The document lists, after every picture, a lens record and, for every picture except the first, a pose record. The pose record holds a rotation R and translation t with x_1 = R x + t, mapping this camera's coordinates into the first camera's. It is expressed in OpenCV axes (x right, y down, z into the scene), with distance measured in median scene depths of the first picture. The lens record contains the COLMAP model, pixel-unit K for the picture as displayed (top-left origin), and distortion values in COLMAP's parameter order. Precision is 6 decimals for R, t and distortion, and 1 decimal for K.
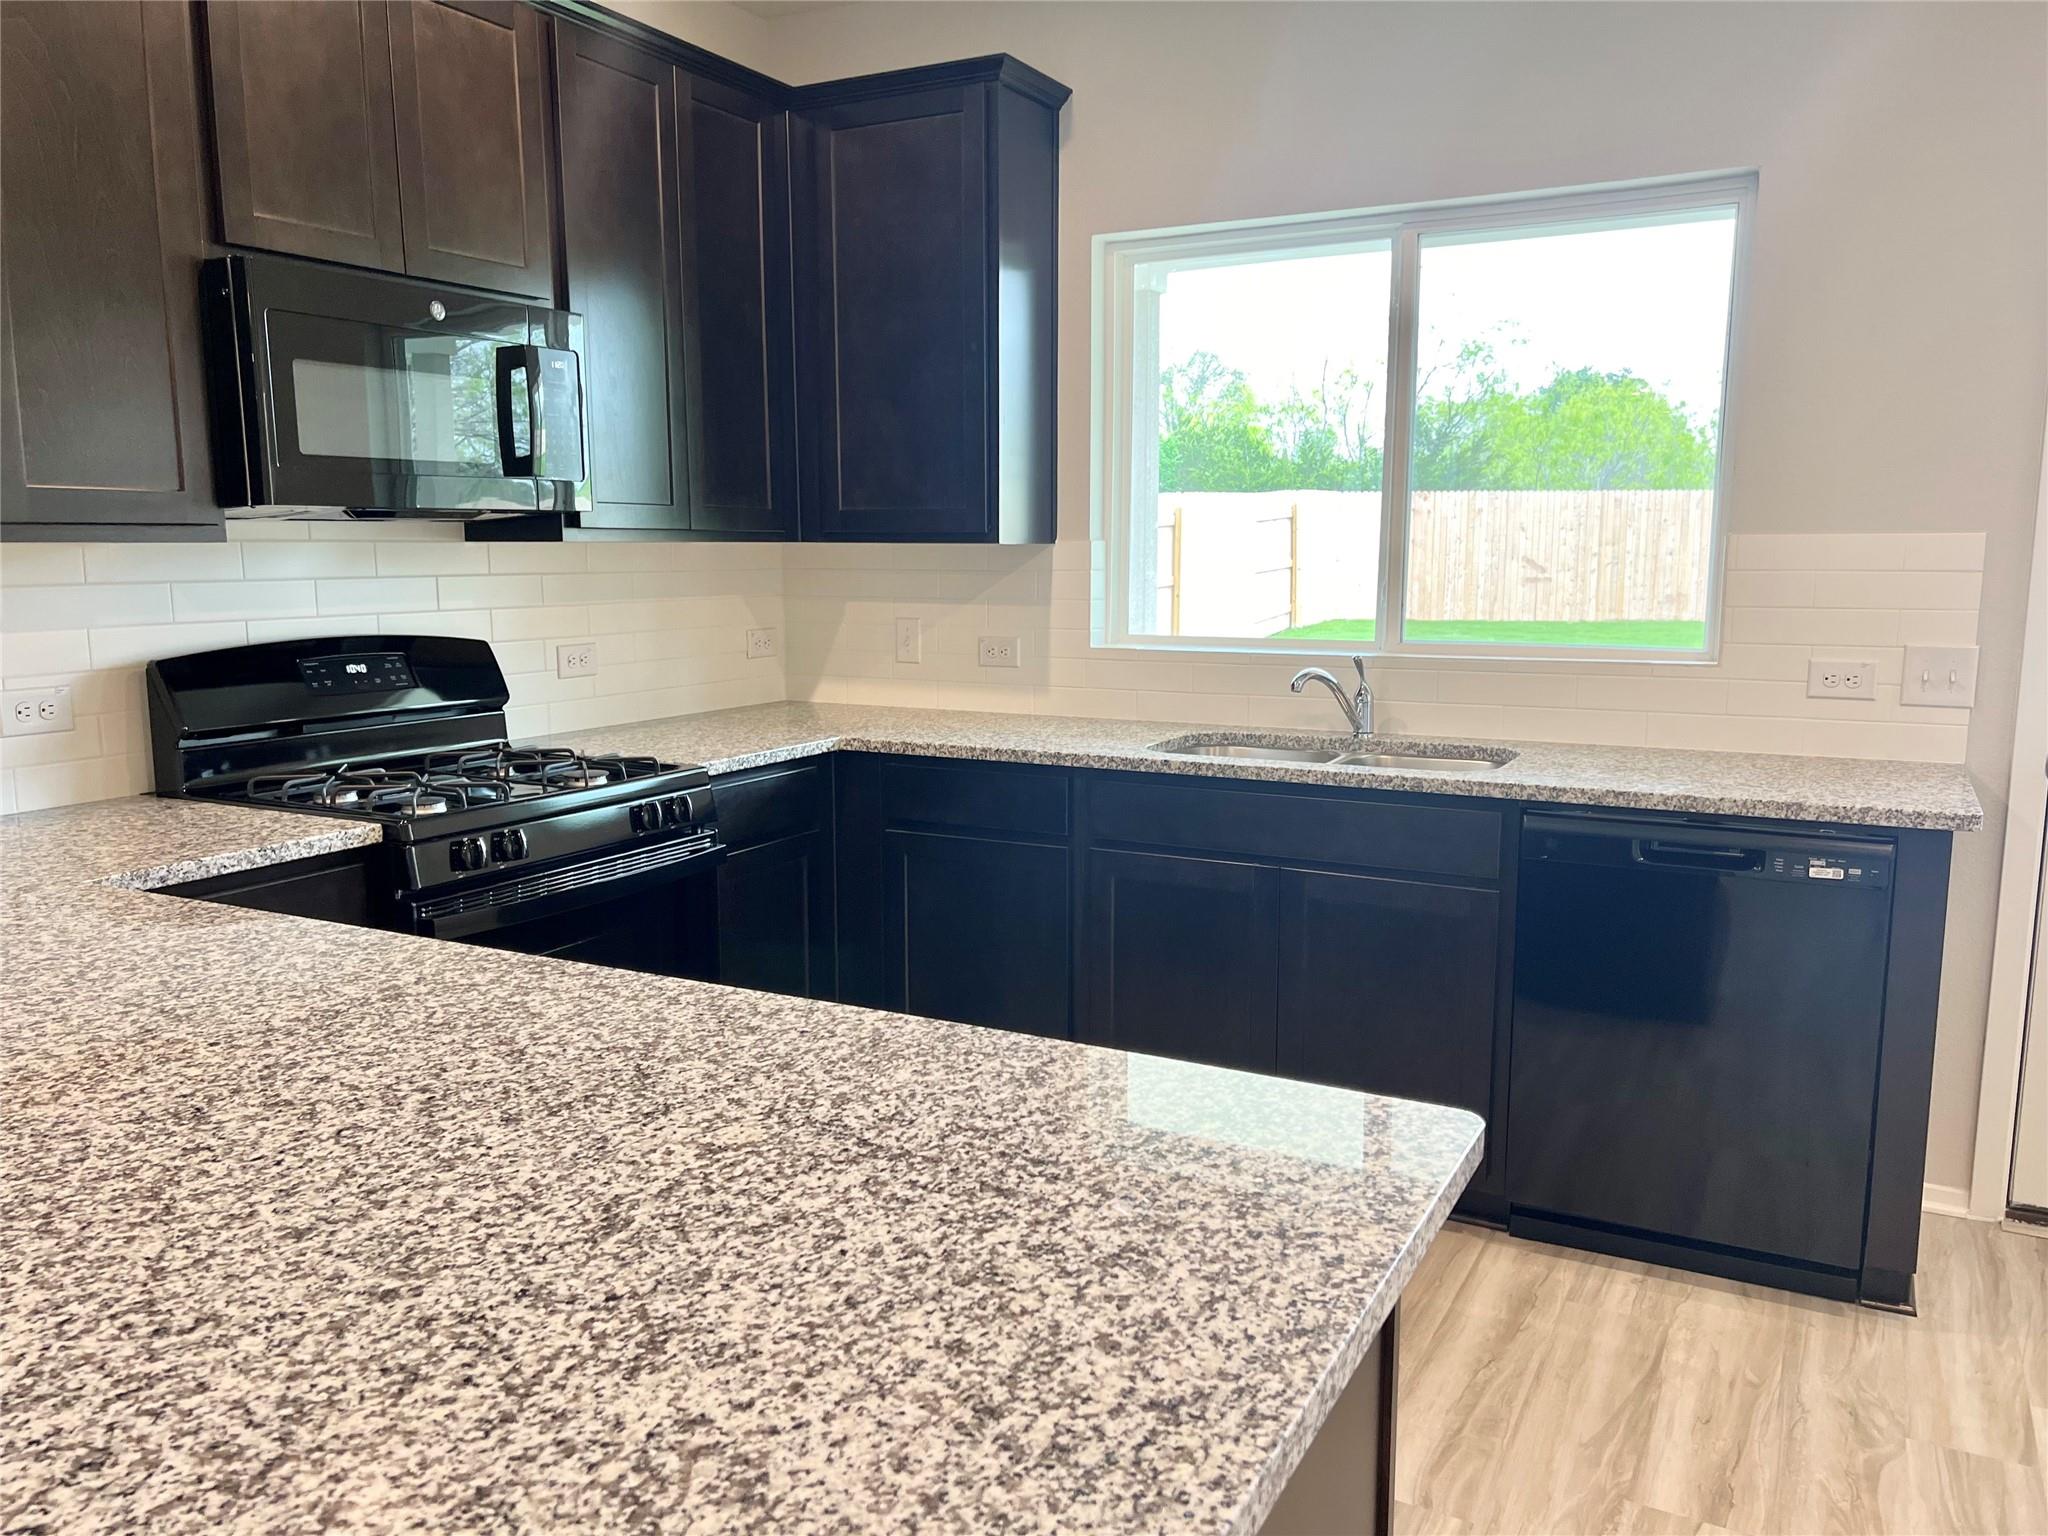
lens RADIAL K [[1514.2, 0, 1024.0], [0, 1514.2, 768.0], [0, 0, 1]] dist [0.071967, -0.099743]
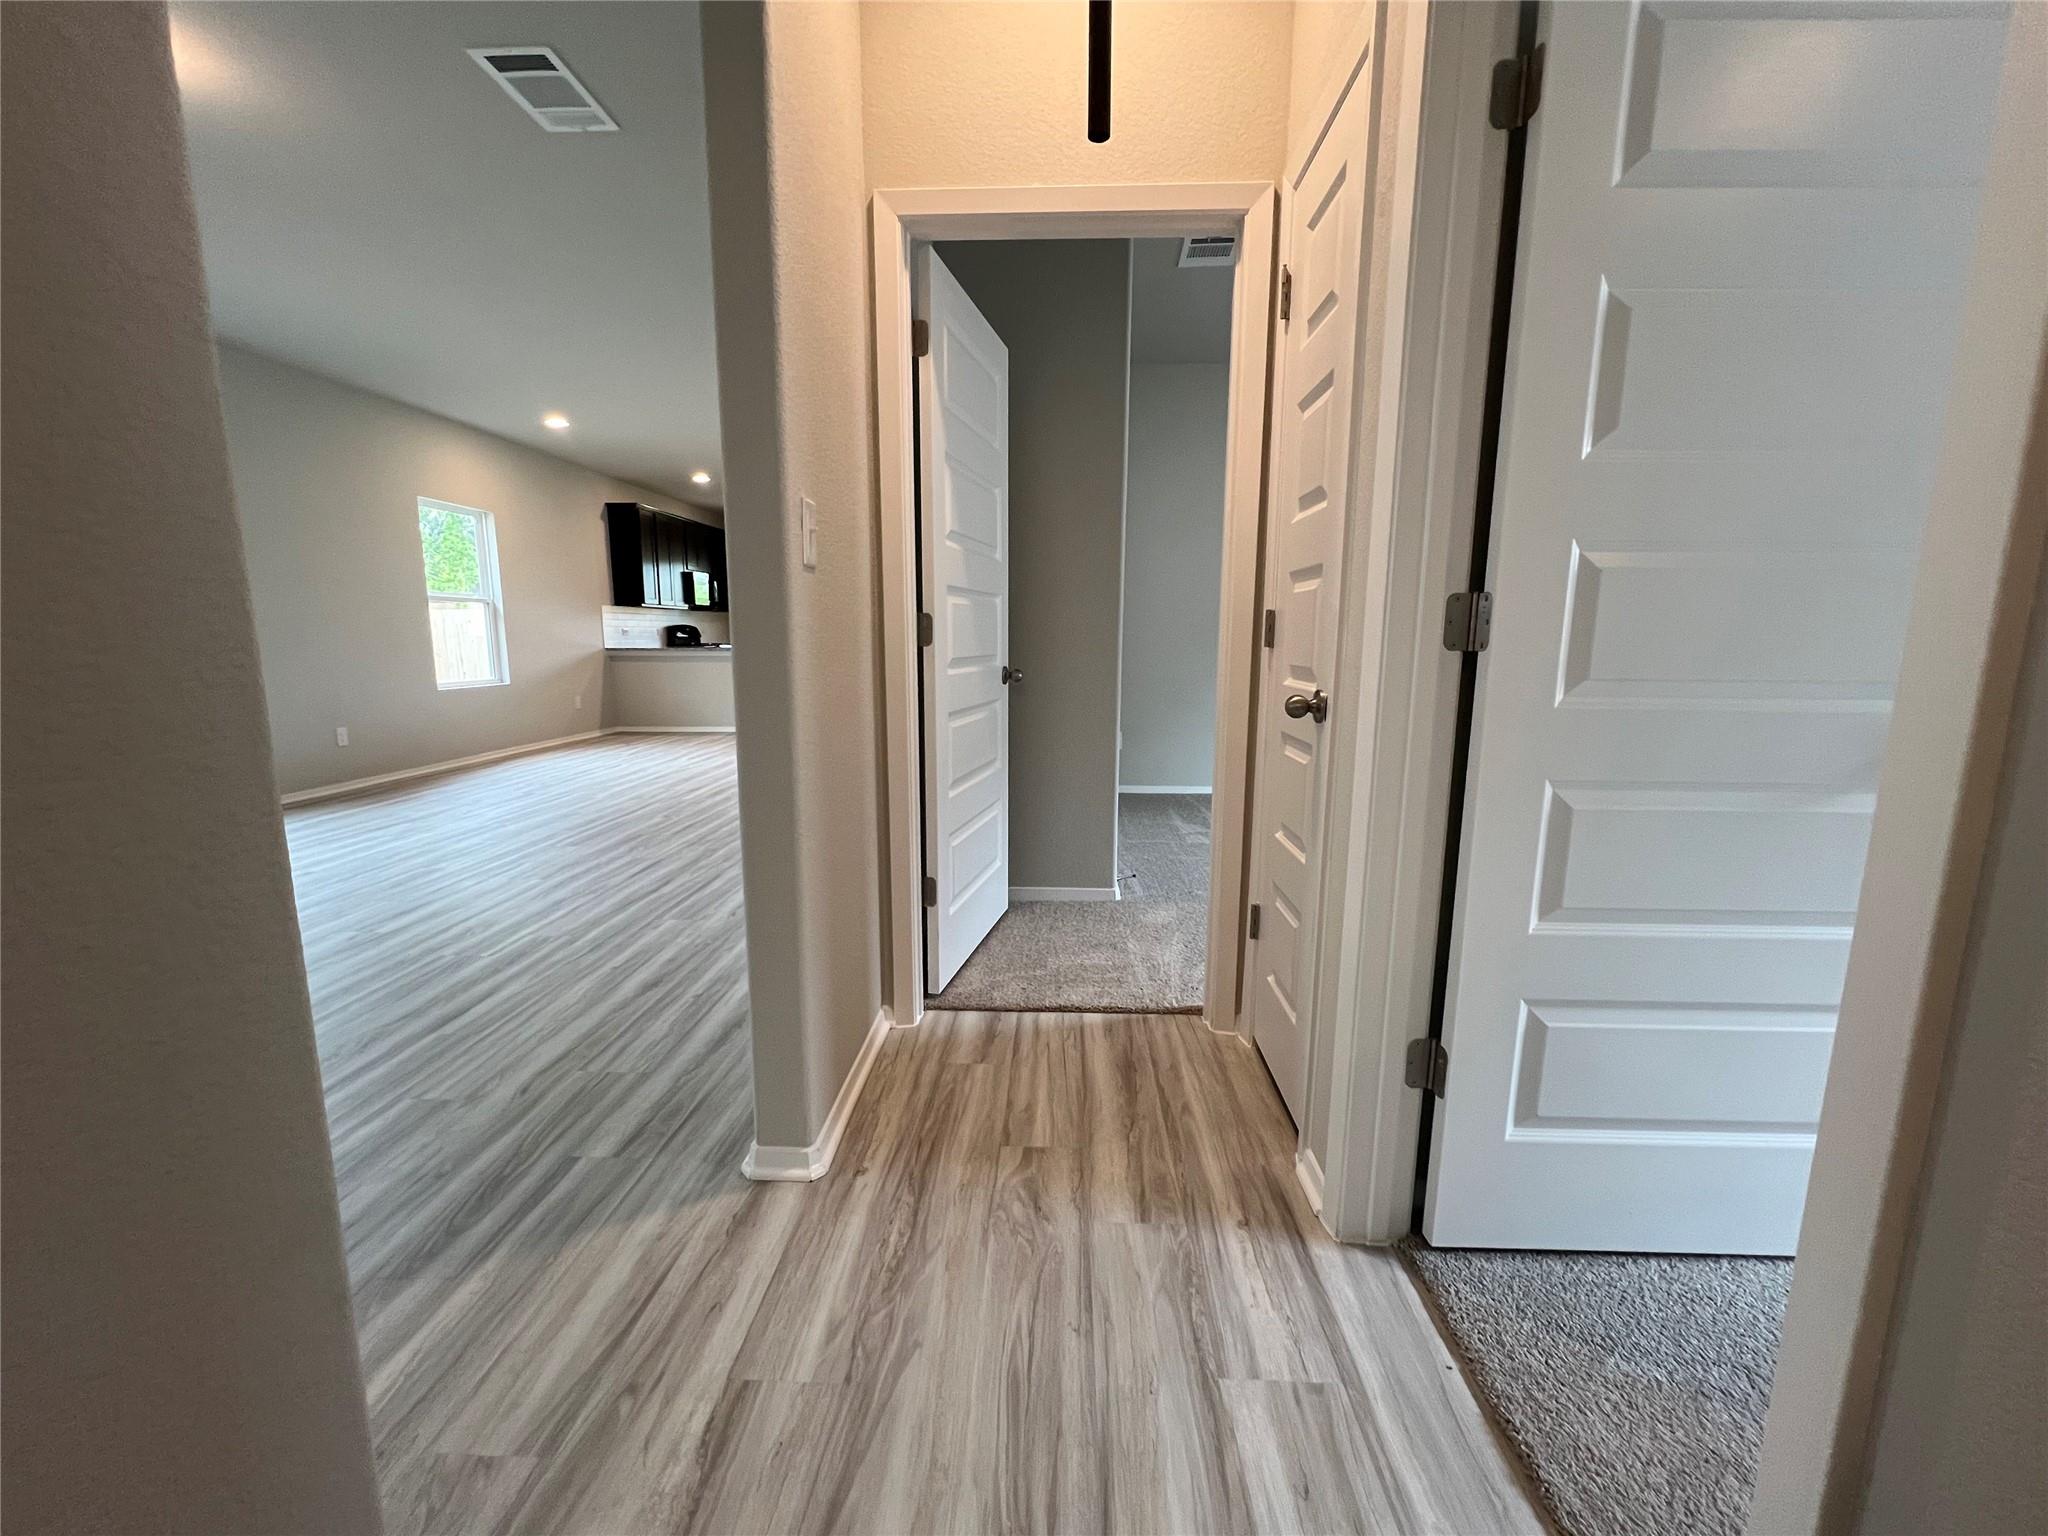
lens RADIAL K [[837.1, 0, 1024.0], [0, 837.1, 768.0], [0, 0, 1]] dist [-0.001518, 0.000079]
pose [[0.896681, -0.063210, 0.438141, -0.653977], [0.059252, 0.997985, 0.022715, 0.464598], [-0.438694, 0.005592, 0.898619, -2.483526]]
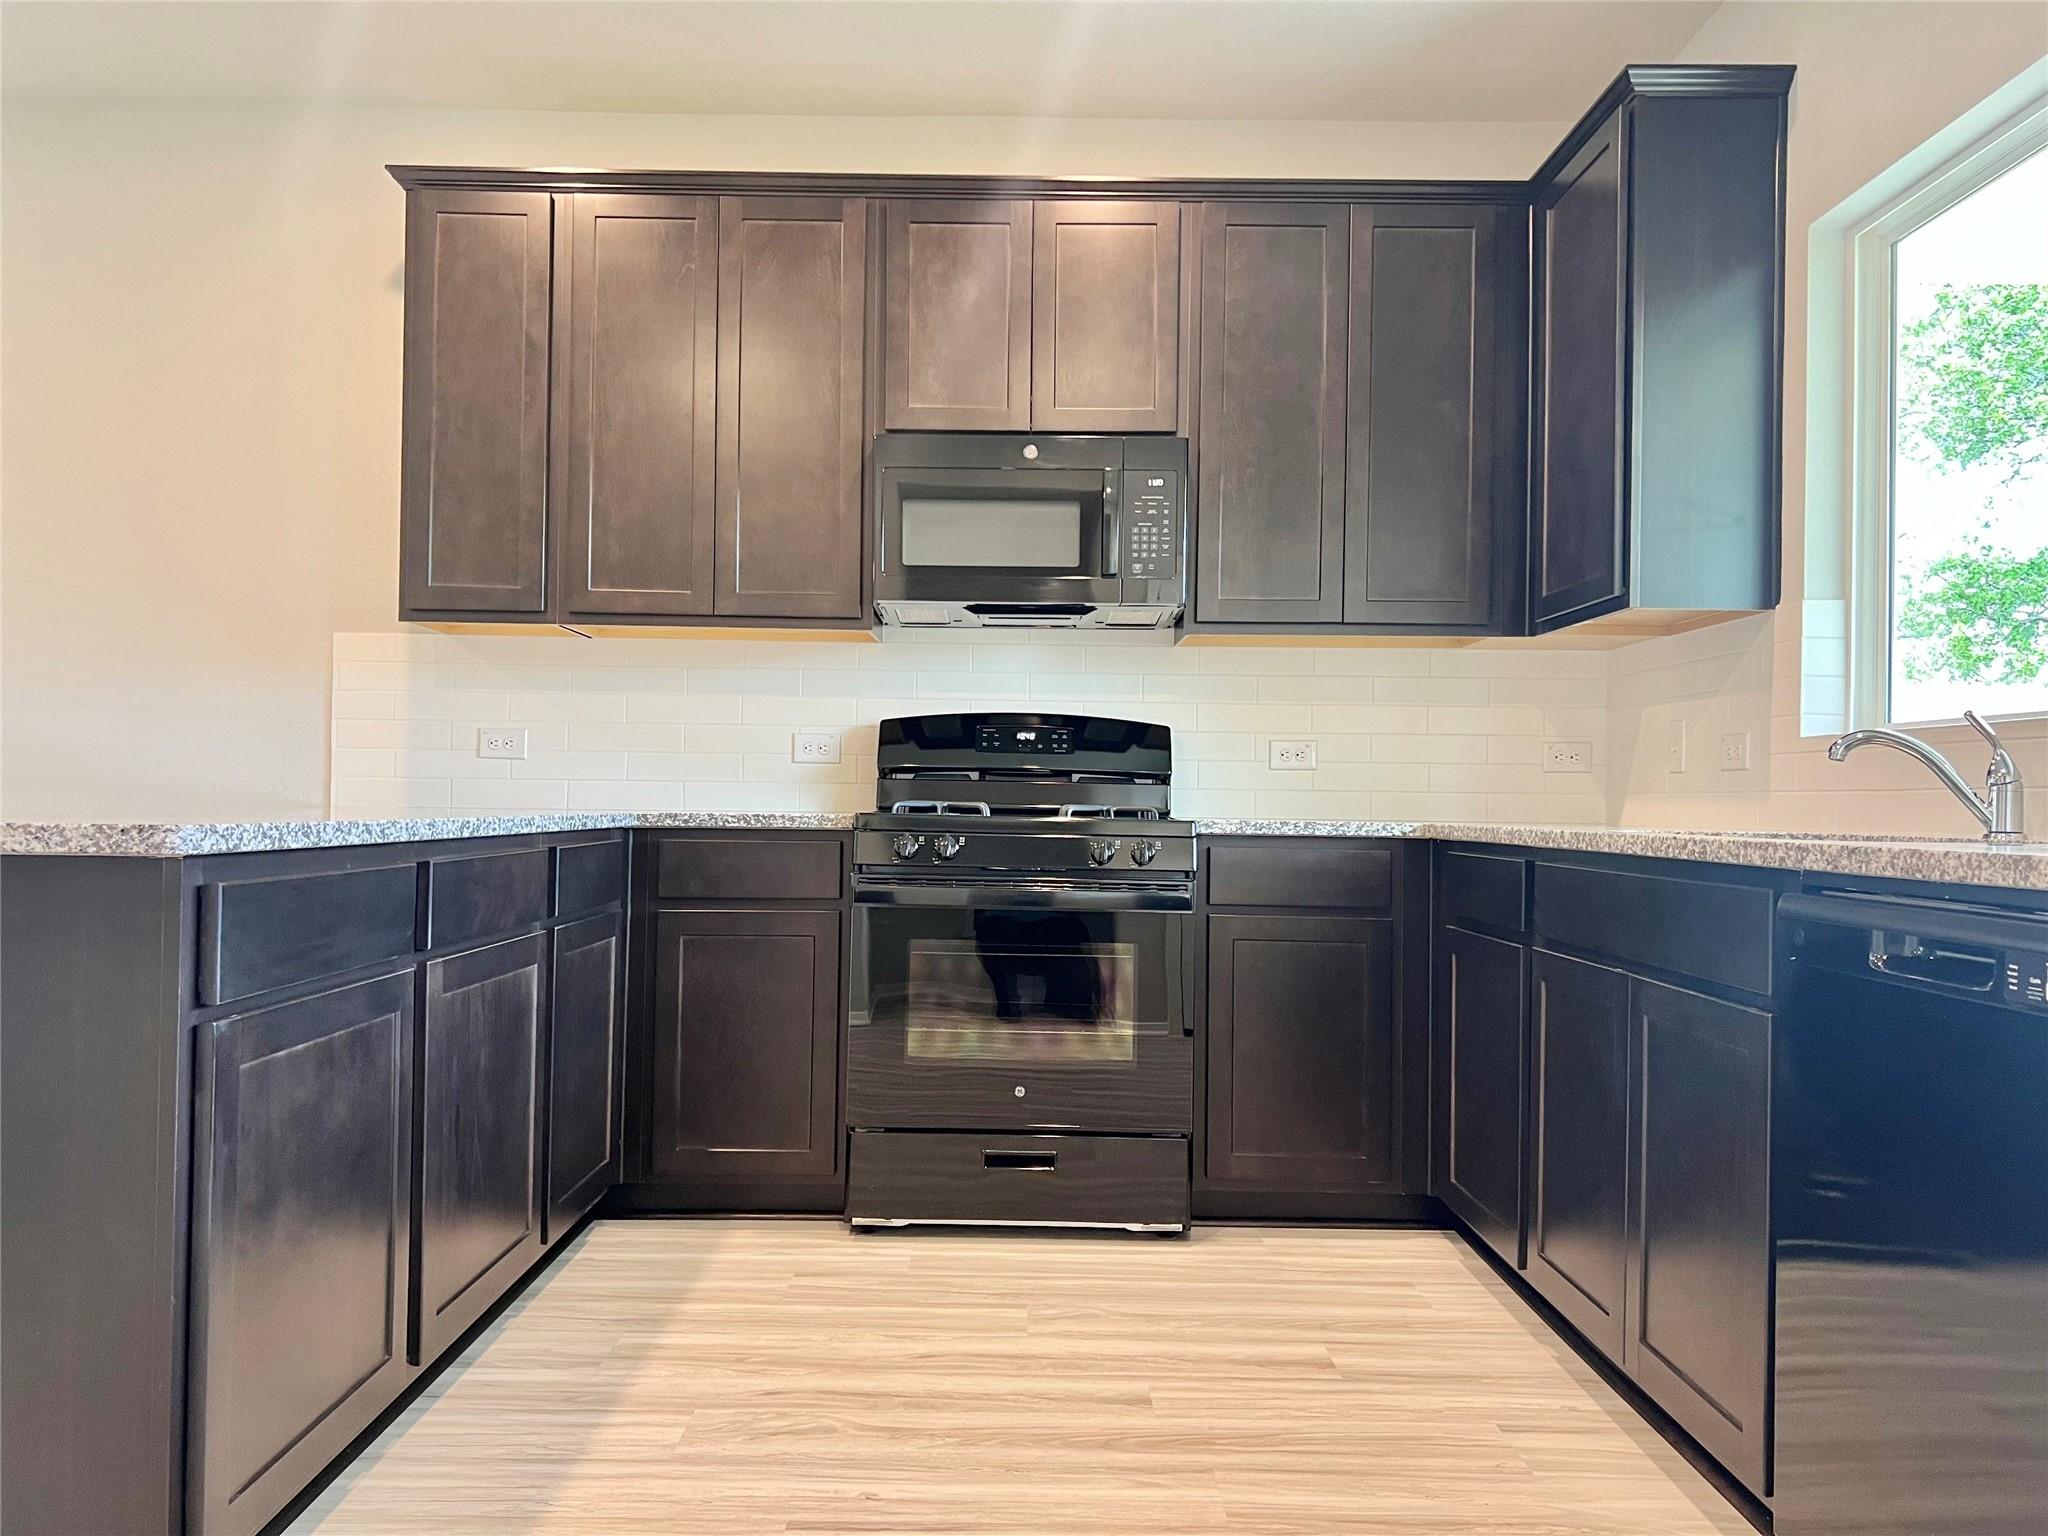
lens RADIAL K [[1530.3, 0, 1039.1], [0, 1530.3, 769.6], [0, 0, 1]] dist [0.130674, -0.191274]
pose [[0.487688, -0.008315, -0.872978, 0.634391], [-0.142013, 0.985880, -0.088725, 0.069280], [0.861390, 0.167245, 0.479622, 0.349775]]
